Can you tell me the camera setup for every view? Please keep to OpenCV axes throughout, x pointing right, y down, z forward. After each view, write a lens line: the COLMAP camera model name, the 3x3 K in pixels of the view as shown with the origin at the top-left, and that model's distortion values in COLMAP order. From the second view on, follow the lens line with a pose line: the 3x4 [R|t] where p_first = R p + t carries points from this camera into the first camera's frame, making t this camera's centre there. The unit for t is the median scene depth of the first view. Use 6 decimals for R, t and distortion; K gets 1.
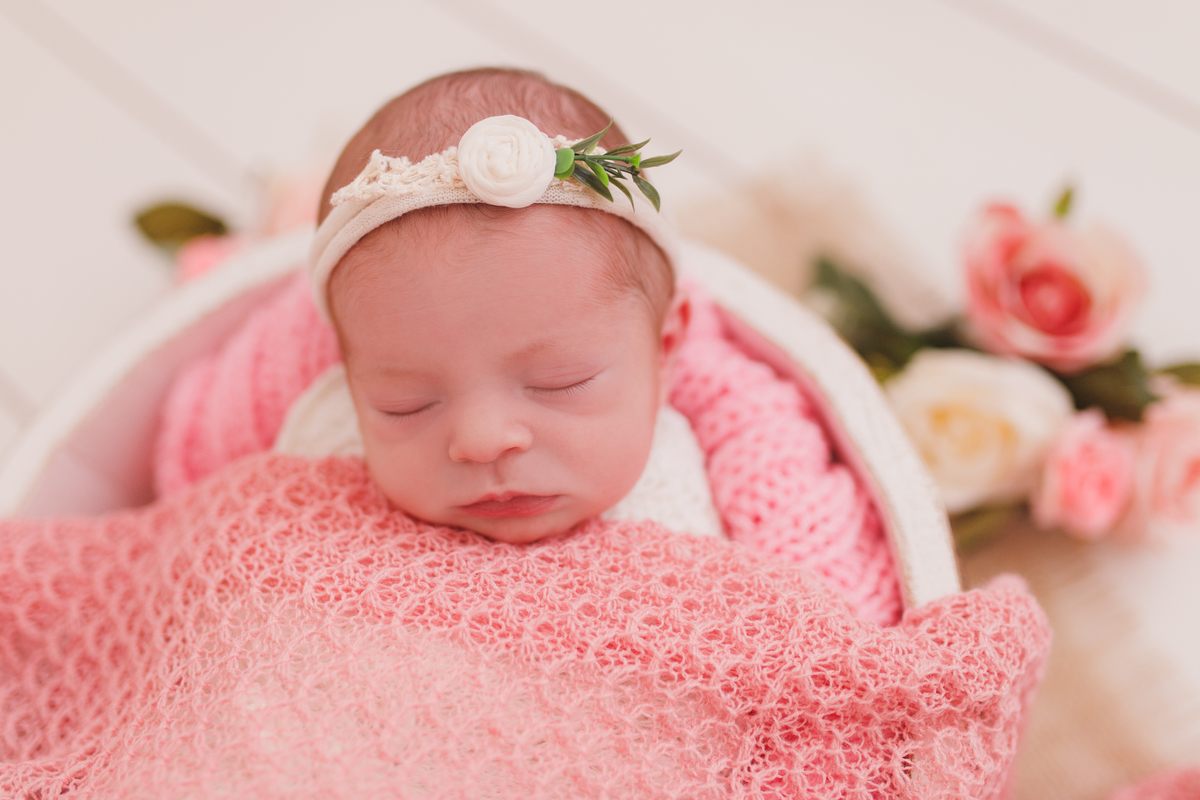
lens RADIAL K [[1246.0, 0, 600.5], [0, 1246.0, 417.0], [0, 0, 1]] dist [0.001906, -0.010481]
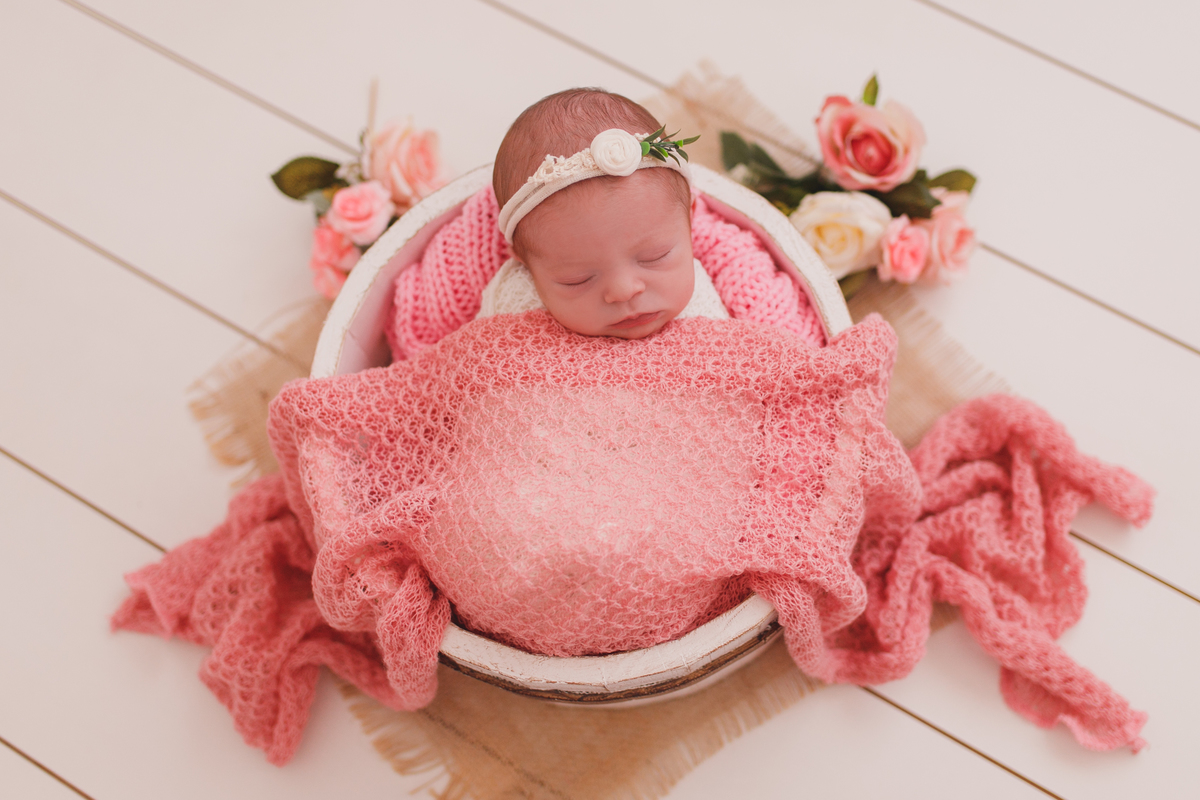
lens RADIAL K [[1246.0, 0, 600.5], [0, 1246.0, 417.0], [0, 0, 1]] dist [0.001906, -0.010481]
pose [[0.976822, -0.177703, 0.119335, -0.402822], [0.155925, 0.972666, 0.172070, -0.134534], [-0.146650, -0.149474, 0.977830, -0.998494]]
